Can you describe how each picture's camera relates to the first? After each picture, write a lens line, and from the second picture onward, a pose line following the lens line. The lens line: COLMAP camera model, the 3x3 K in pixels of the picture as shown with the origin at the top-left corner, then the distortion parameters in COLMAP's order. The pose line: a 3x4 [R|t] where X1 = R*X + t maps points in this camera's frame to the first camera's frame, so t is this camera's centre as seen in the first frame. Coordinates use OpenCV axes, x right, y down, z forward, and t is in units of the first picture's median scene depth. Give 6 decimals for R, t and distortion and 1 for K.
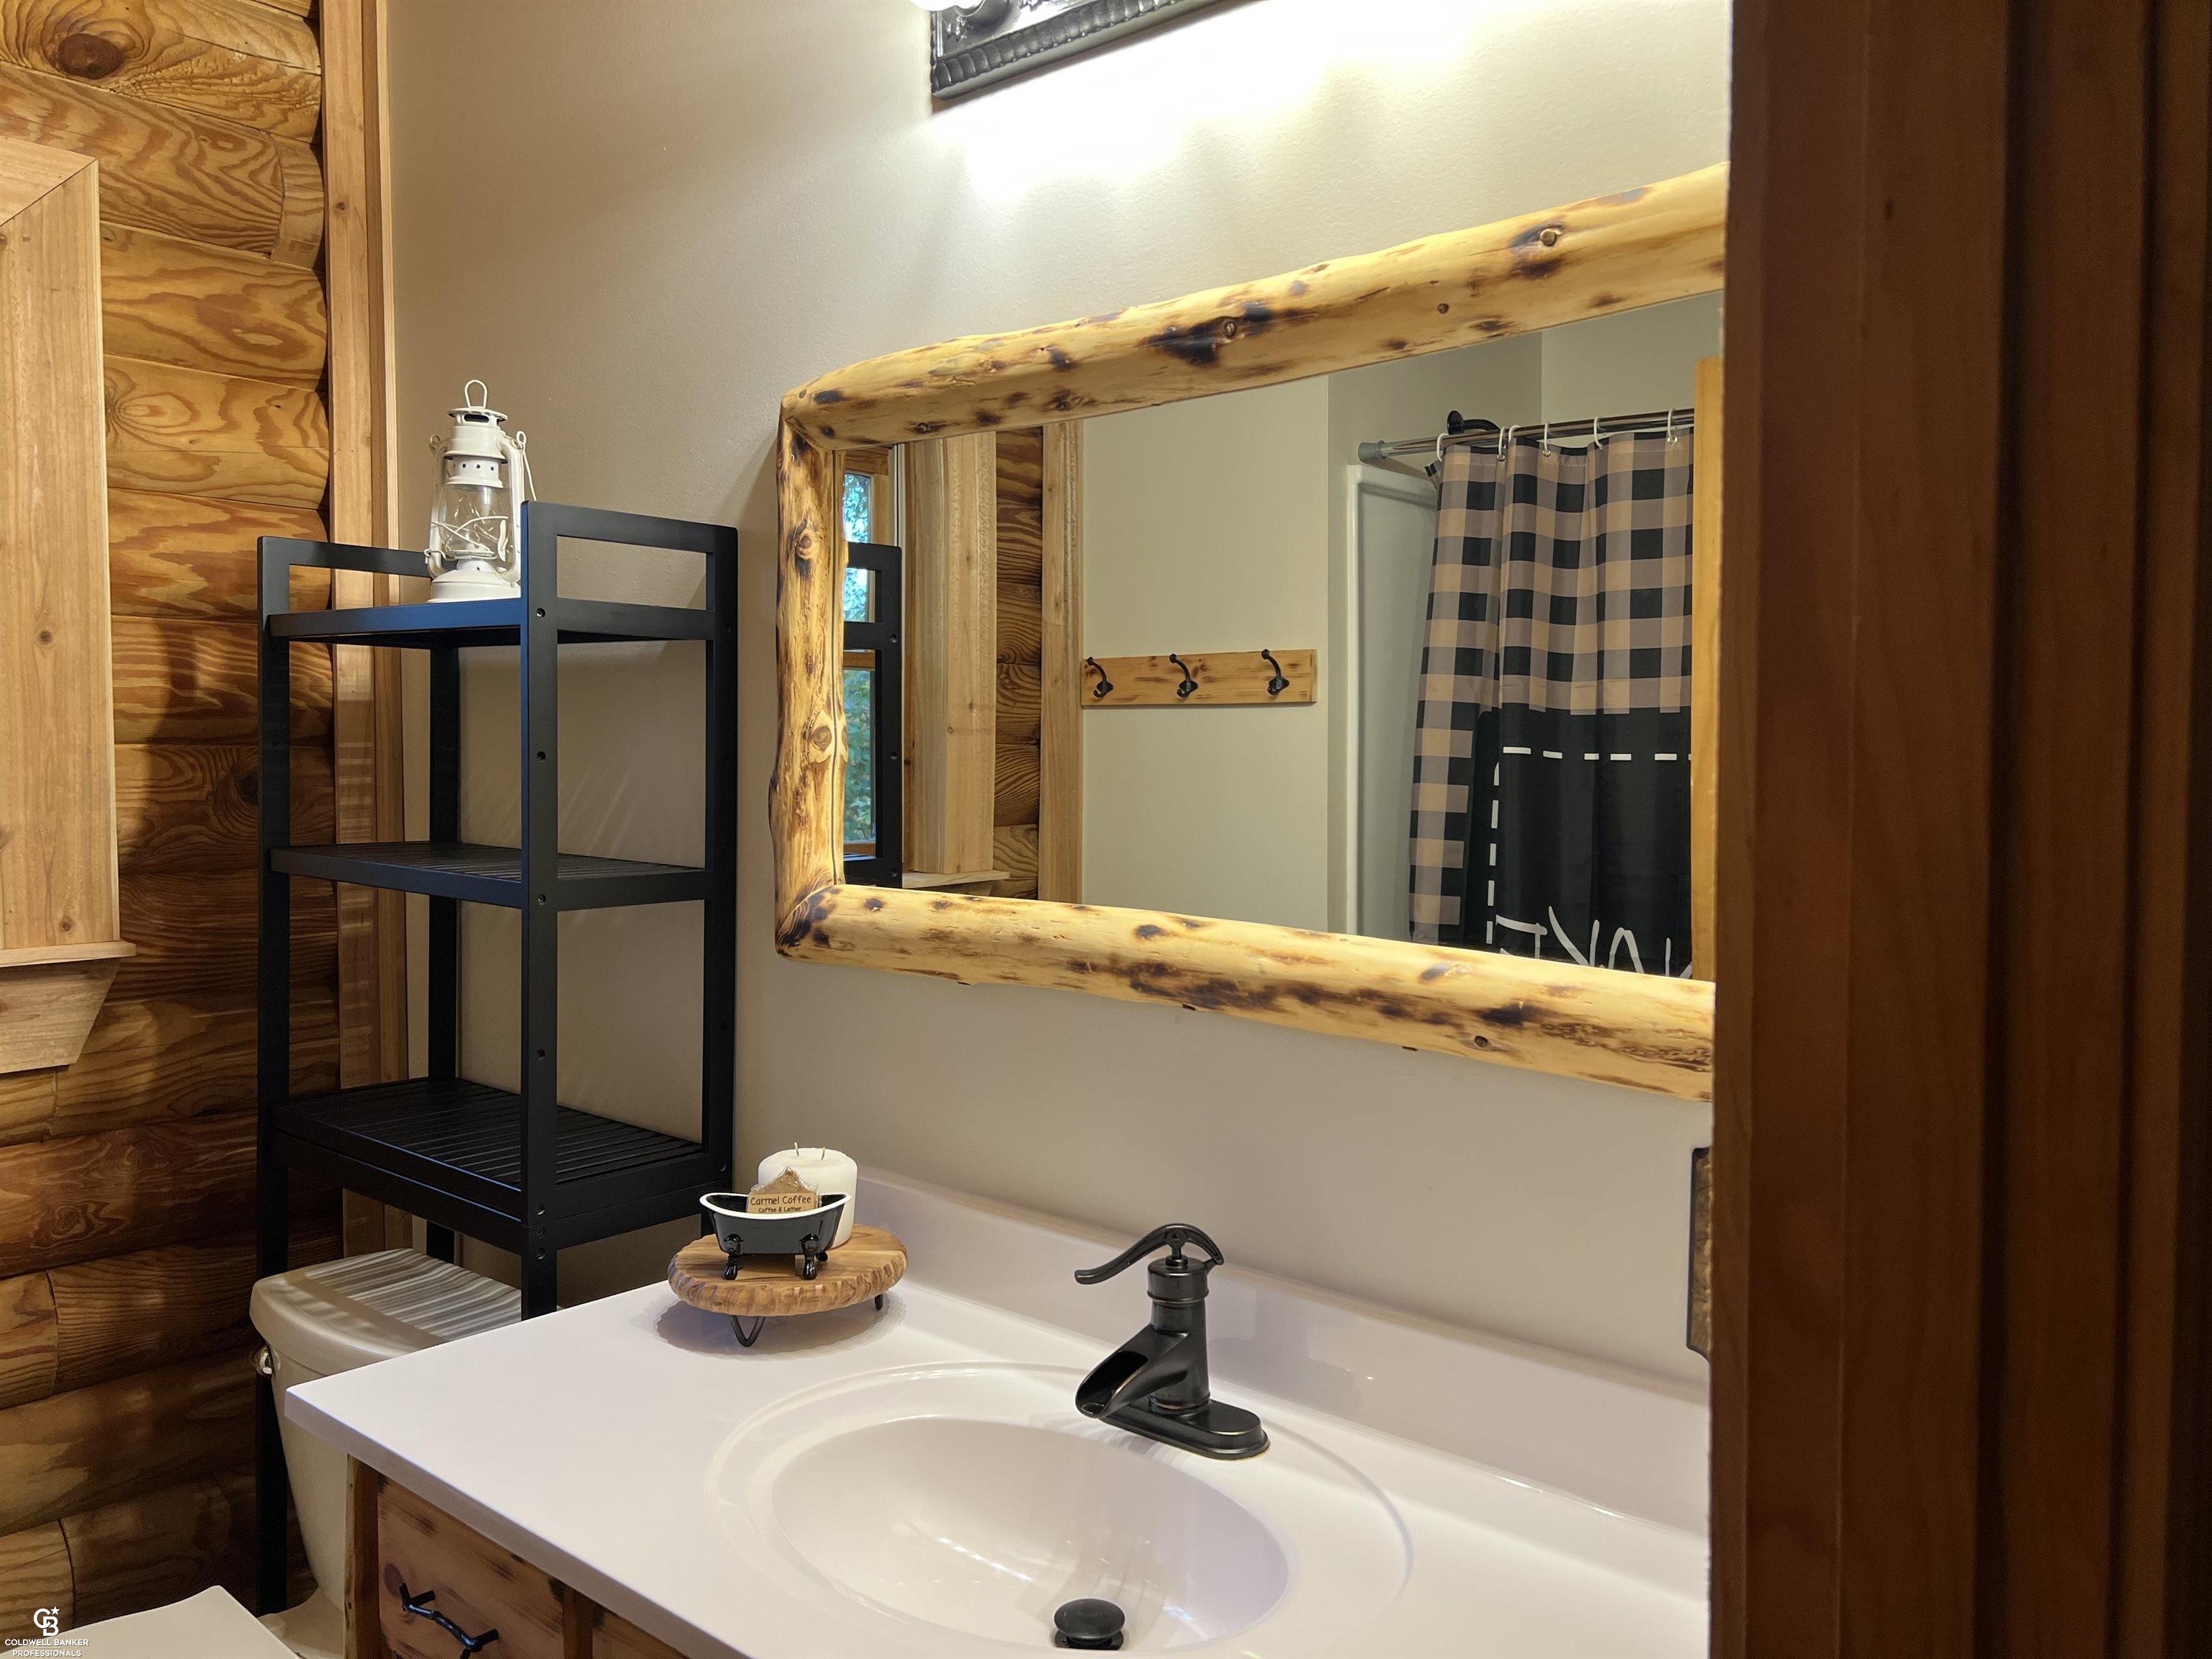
lens RADIAL K [[1654.0, 0, 1088.3], [0, 1654.0, 790.2], [0, 0, 1]] dist [0.058670, -0.064187]
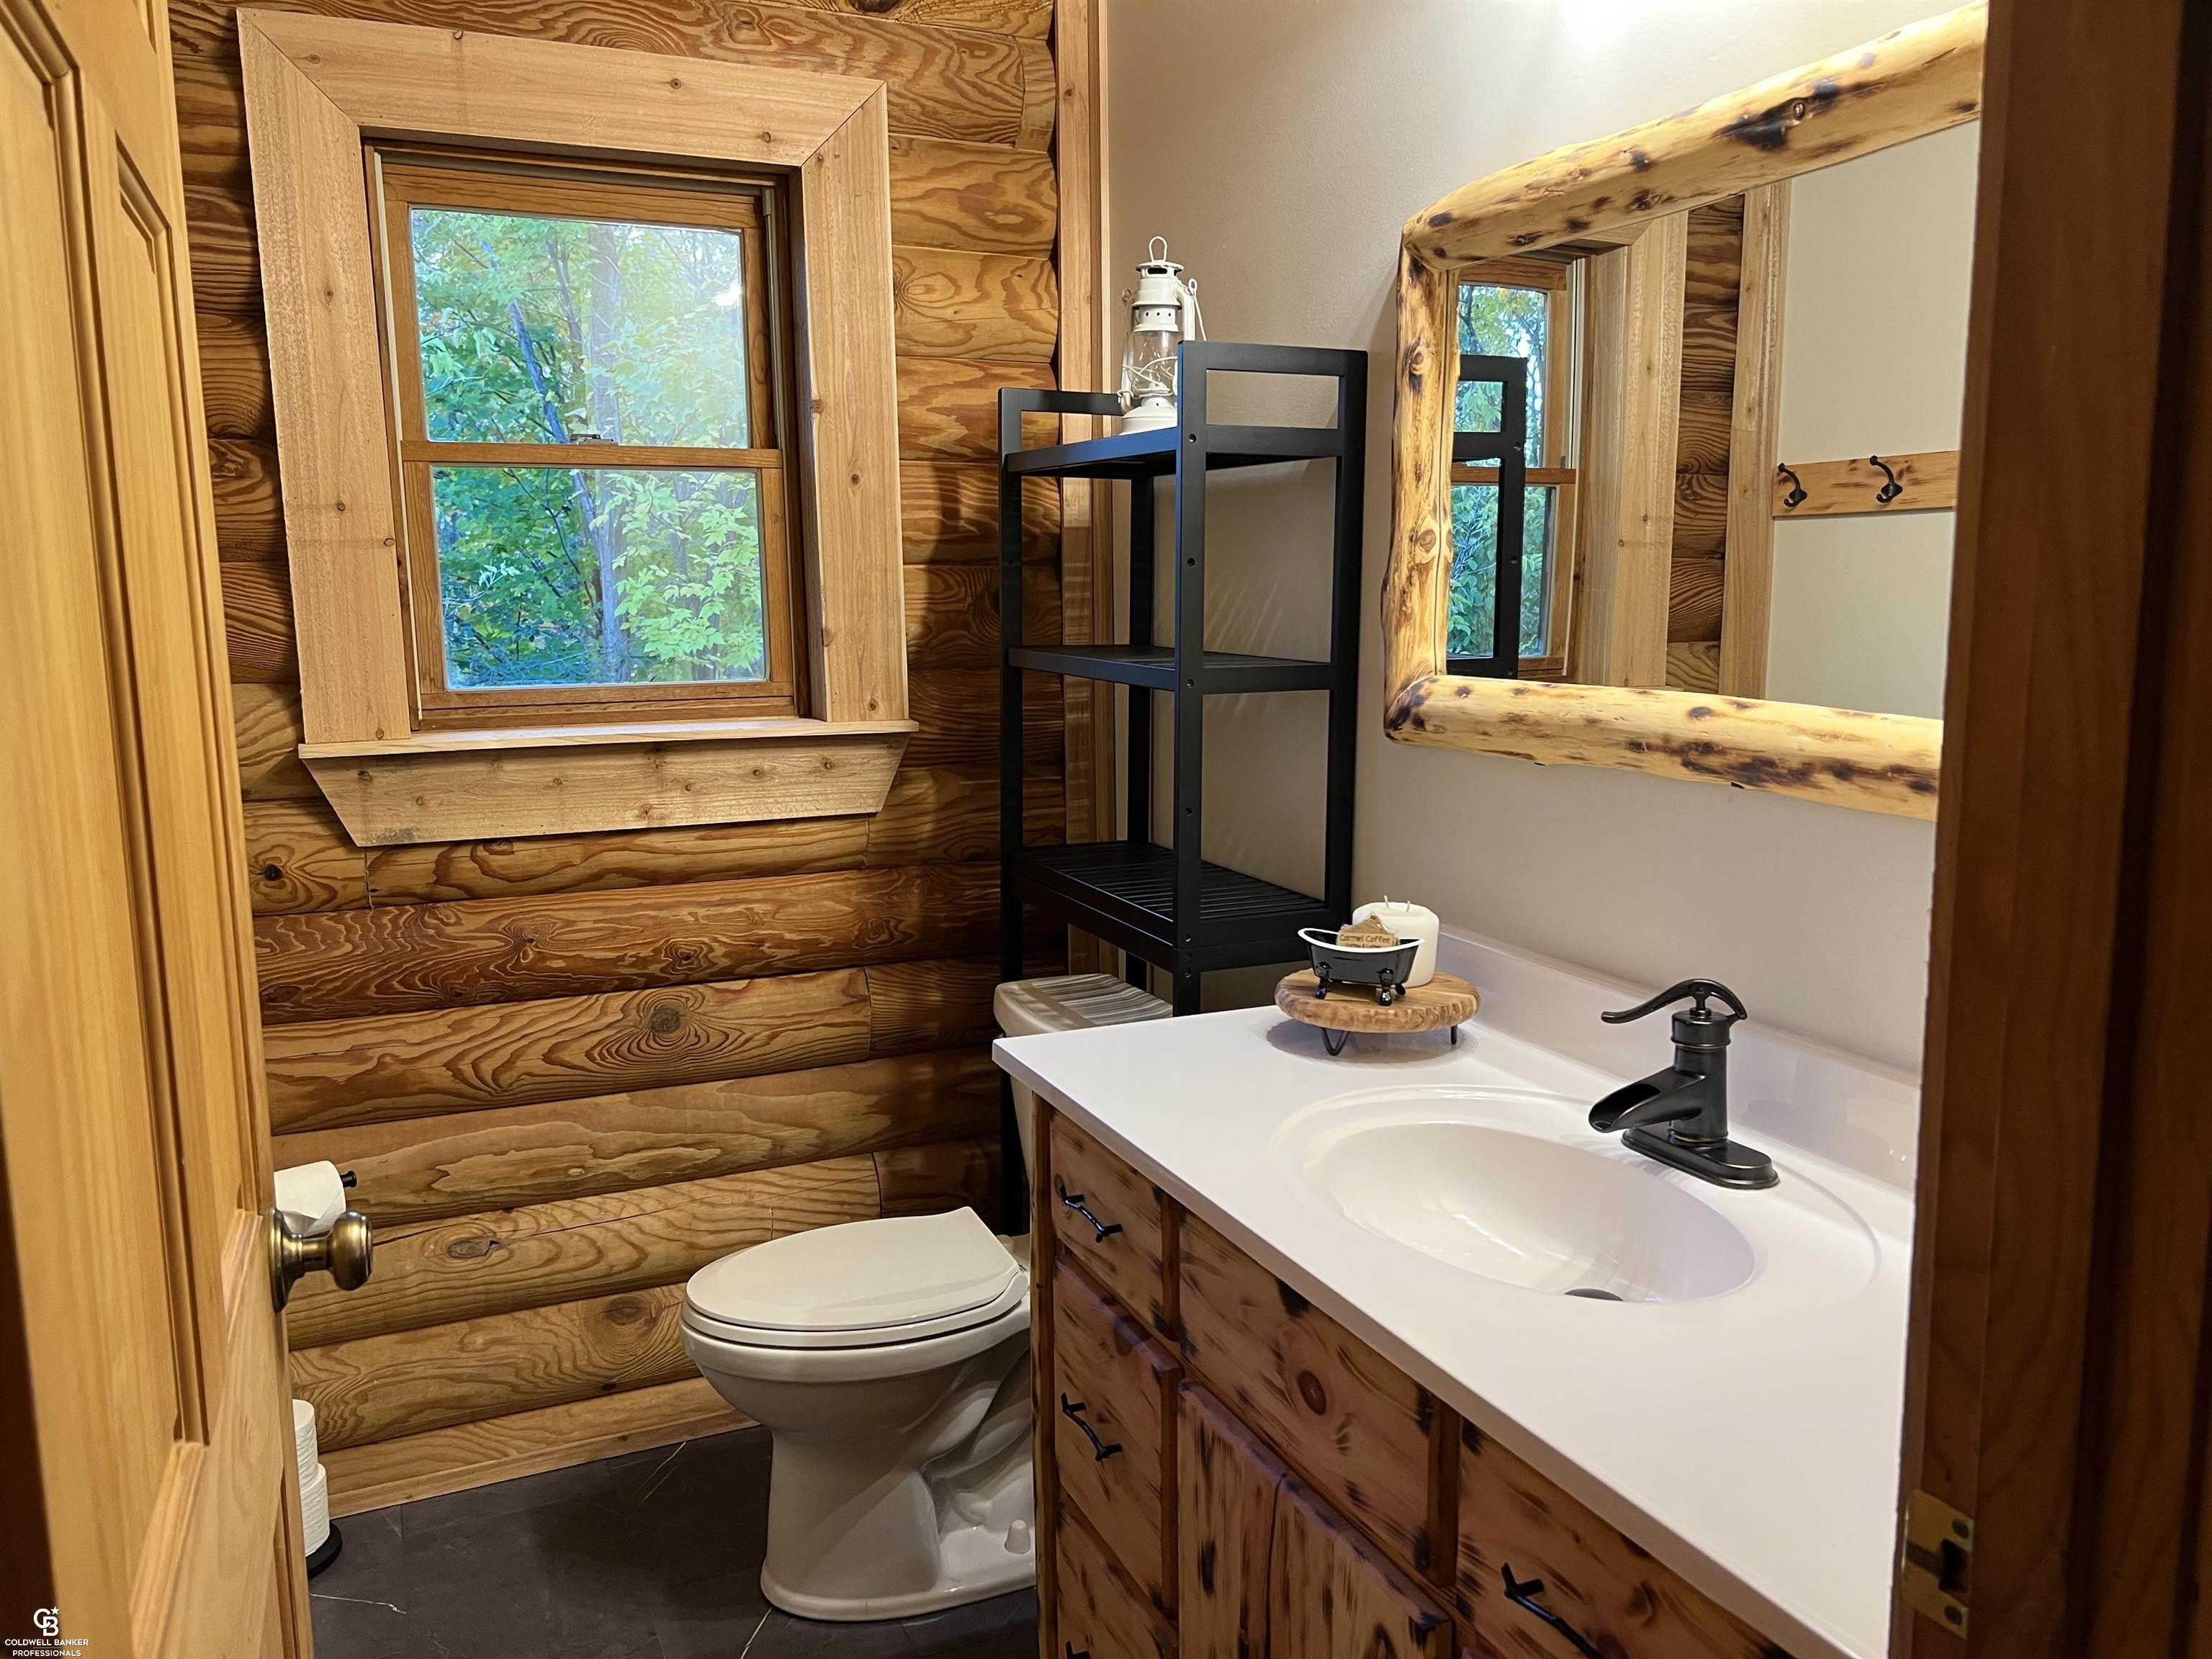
lens RADIAL K [[1654.0, 0, 1095.6], [0, 1654.0, 799.1], [0, 0, 1]] dist [0.058670, -0.064187]
pose [[0.902930, 0.045745, -0.427346, 0.119072], [-0.001985, 0.994753, 0.102289, 0.026607], [0.429783, -0.091511, 0.898283, -0.101804]]
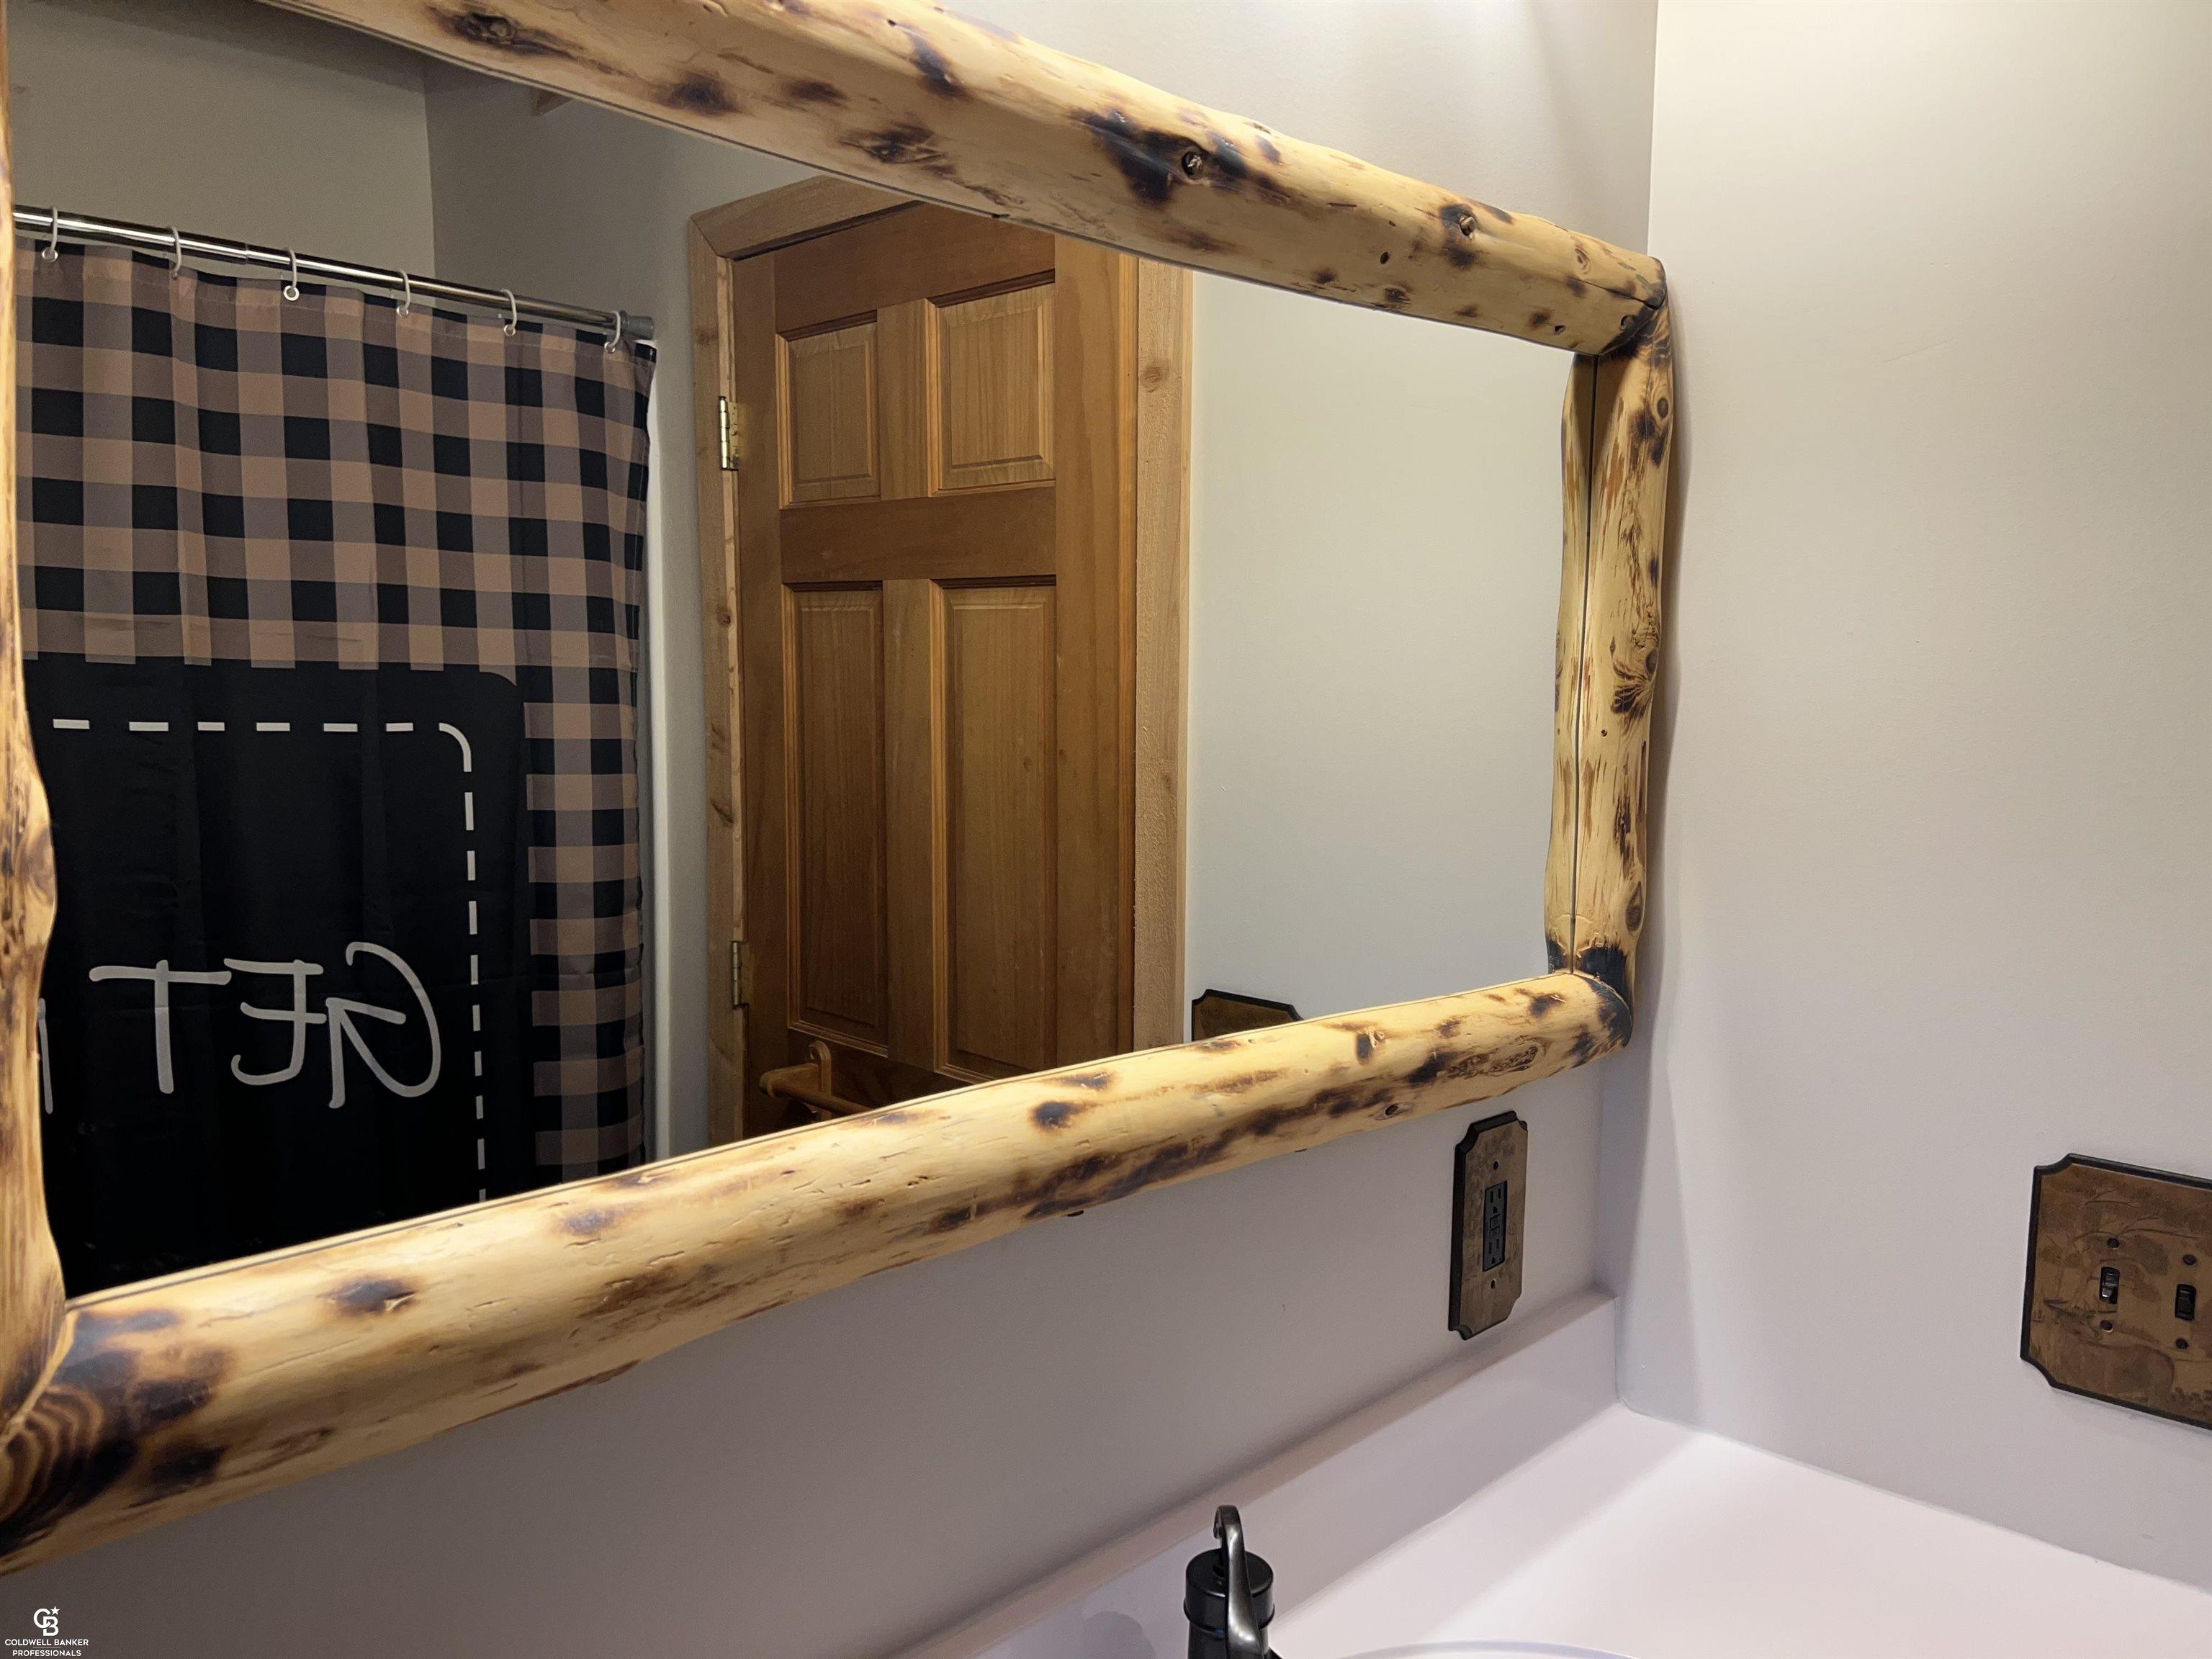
lens RADIAL K [[1654.0, 0, 1065.0], [0, 1654.0, 793.1], [0, 0, 1]] dist [0.058670, -0.064187]
pose [[0.063928, -0.093364, 0.993578, -0.458463], [0.005801, 0.995632, 0.093184, -0.073021], [-0.997938, -0.000193, 0.064191, 0.786646]]
